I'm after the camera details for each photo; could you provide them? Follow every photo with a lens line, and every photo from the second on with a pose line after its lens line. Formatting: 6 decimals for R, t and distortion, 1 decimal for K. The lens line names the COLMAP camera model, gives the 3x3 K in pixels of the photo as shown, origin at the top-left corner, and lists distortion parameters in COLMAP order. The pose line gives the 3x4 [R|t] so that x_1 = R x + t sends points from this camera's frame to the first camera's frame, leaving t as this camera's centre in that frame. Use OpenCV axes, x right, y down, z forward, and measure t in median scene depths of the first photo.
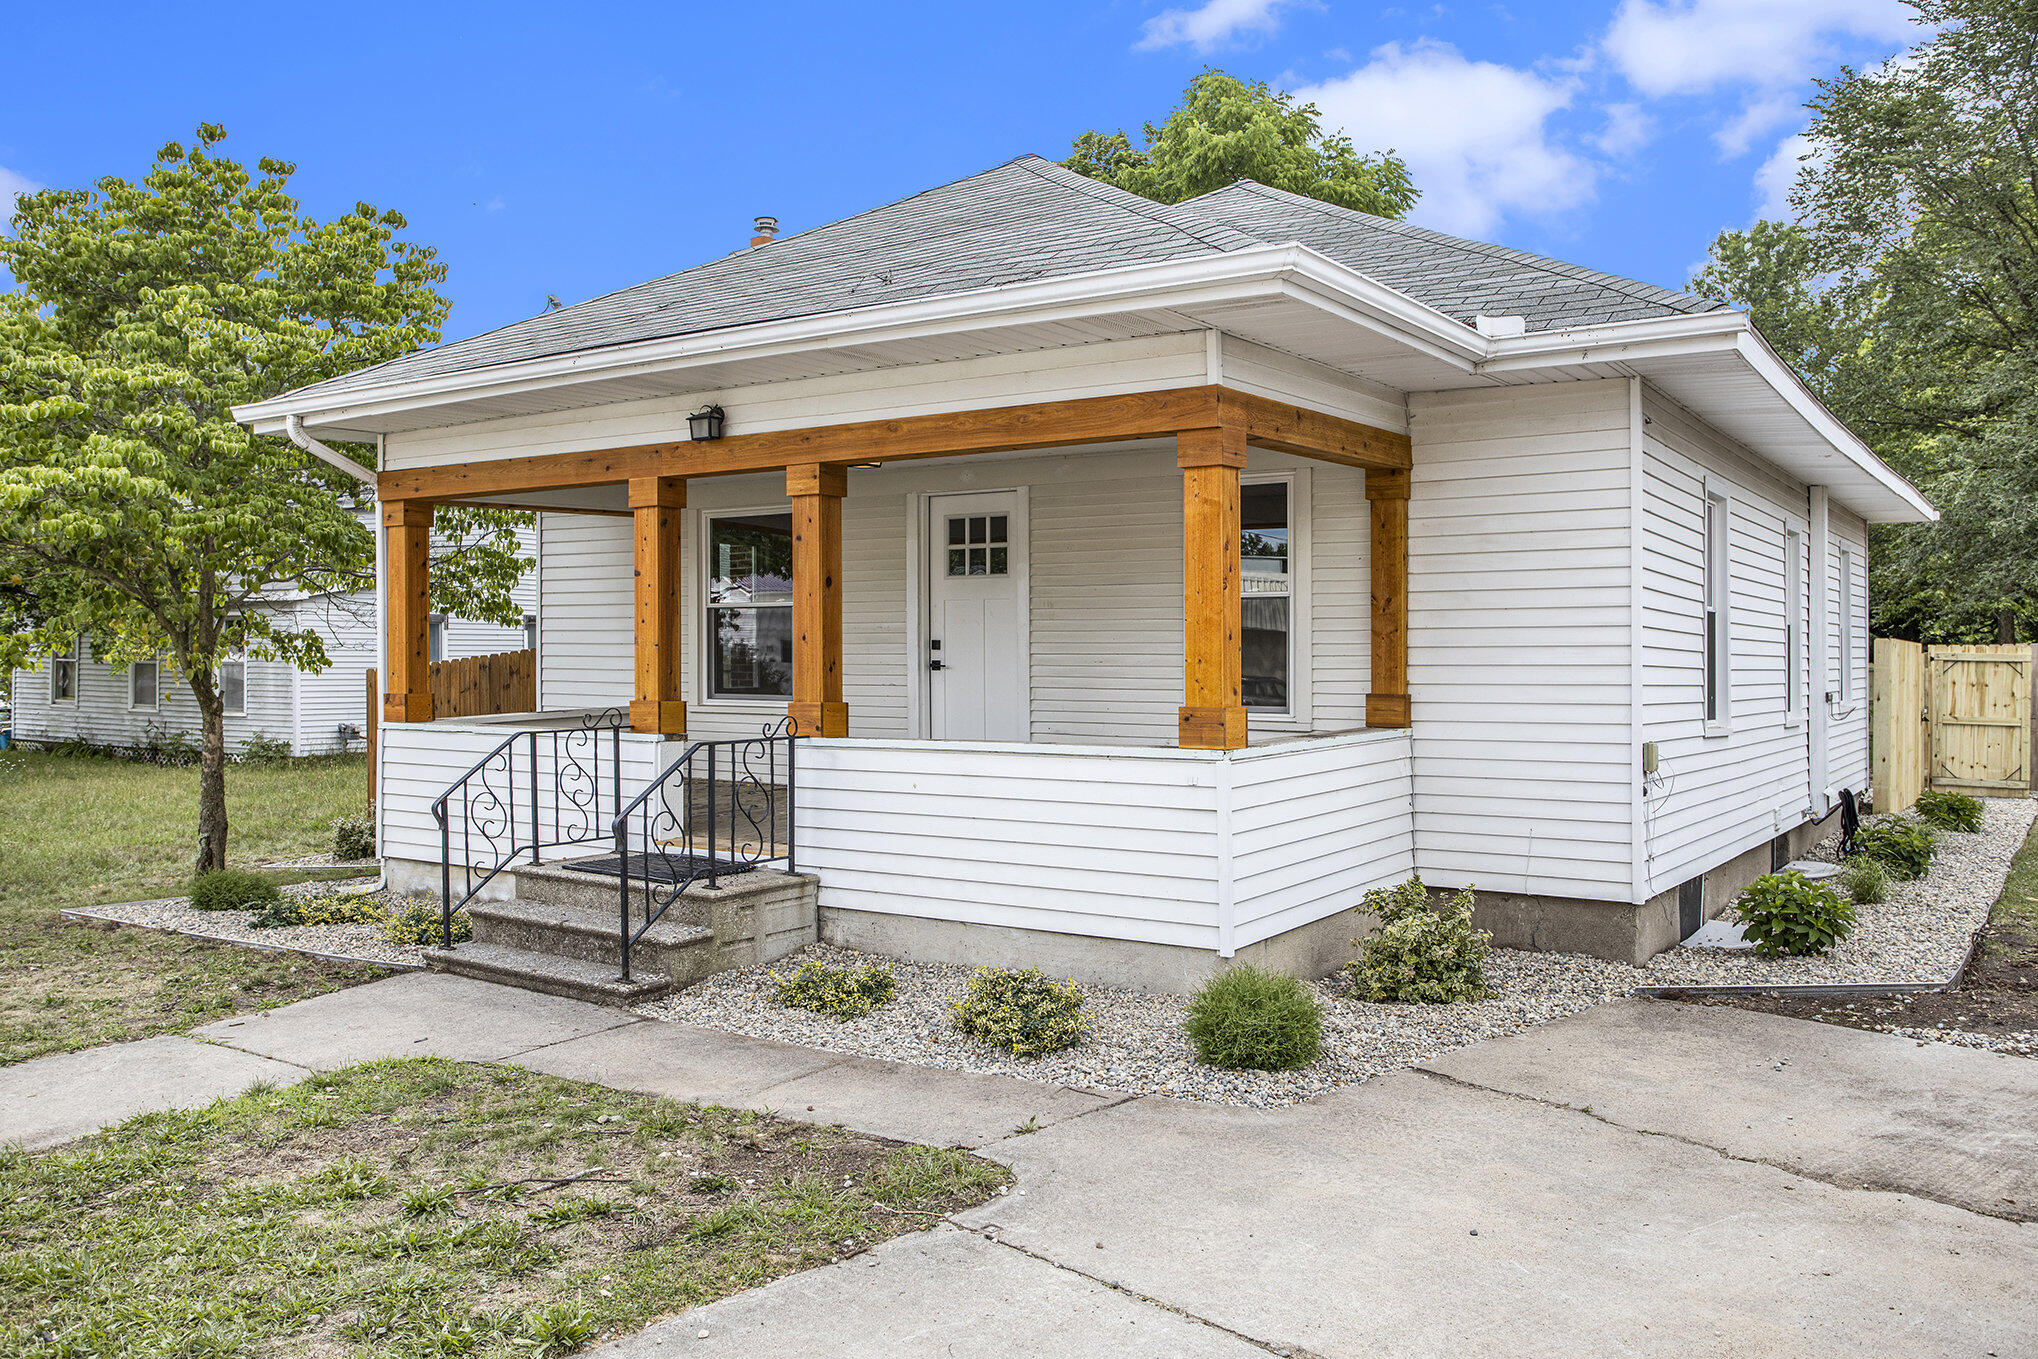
lens RADIAL K [[1649.1, 0, 1019.0], [0, 1649.1, 679.5], [0, 0, 1]] dist [-0.062628, -0.000641]
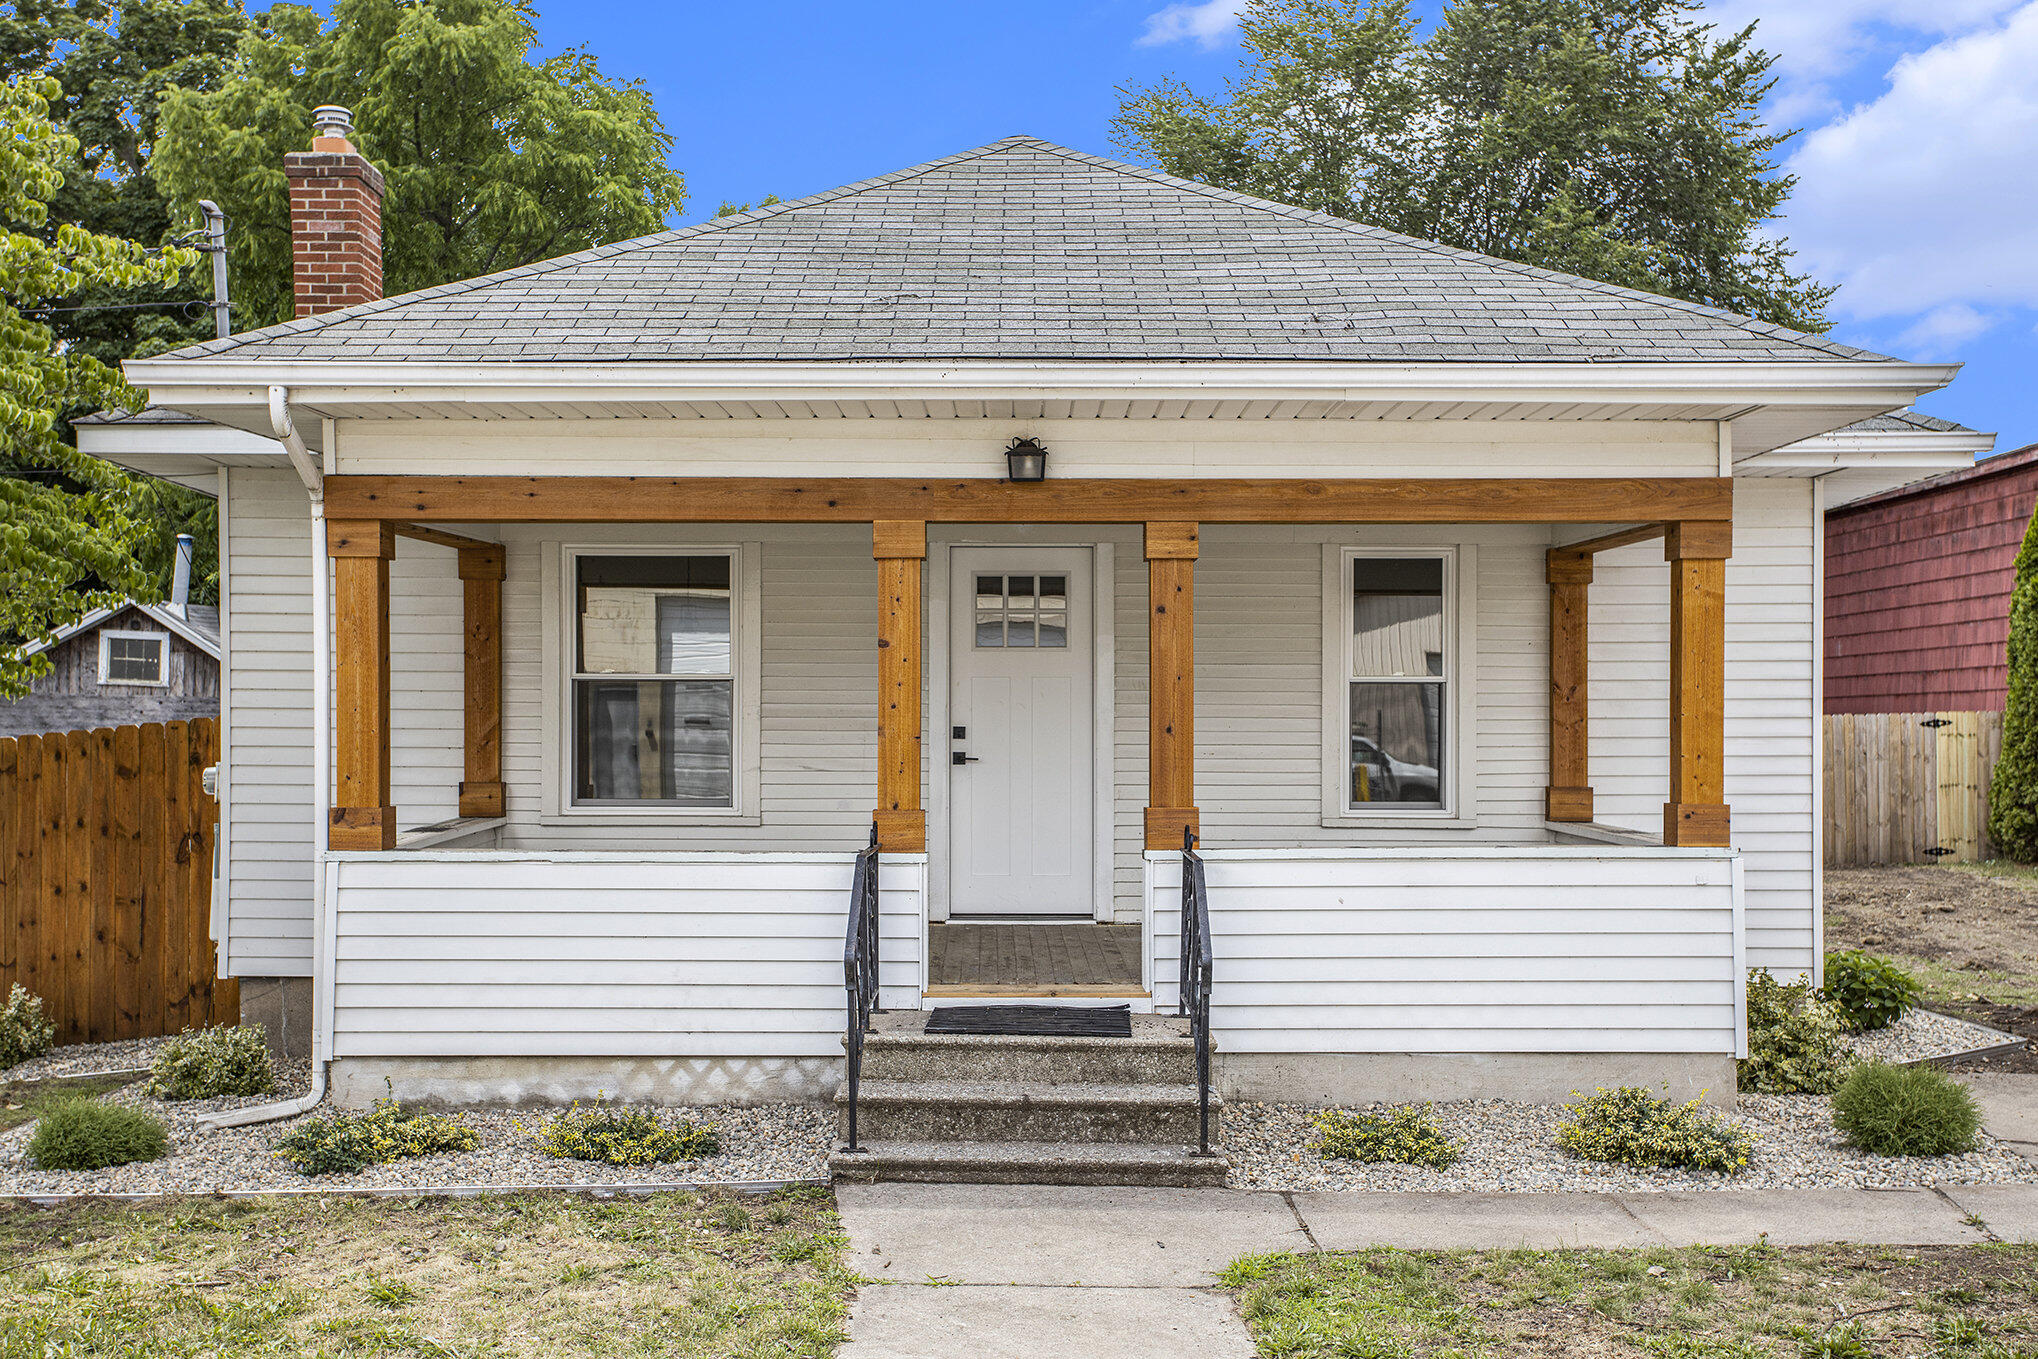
lens RADIAL K [[2258.7, 0, 1019.0], [0, 2258.7, 679.5], [0, 0, 1]] dist [-0.005119, -0.009872]
pose [[0.826614, 0.011703, 0.562647, -0.780267], [0.007809, 0.999449, -0.032261, -0.013703], [-0.562715, 0.031061, 0.826067, 0.095969]]
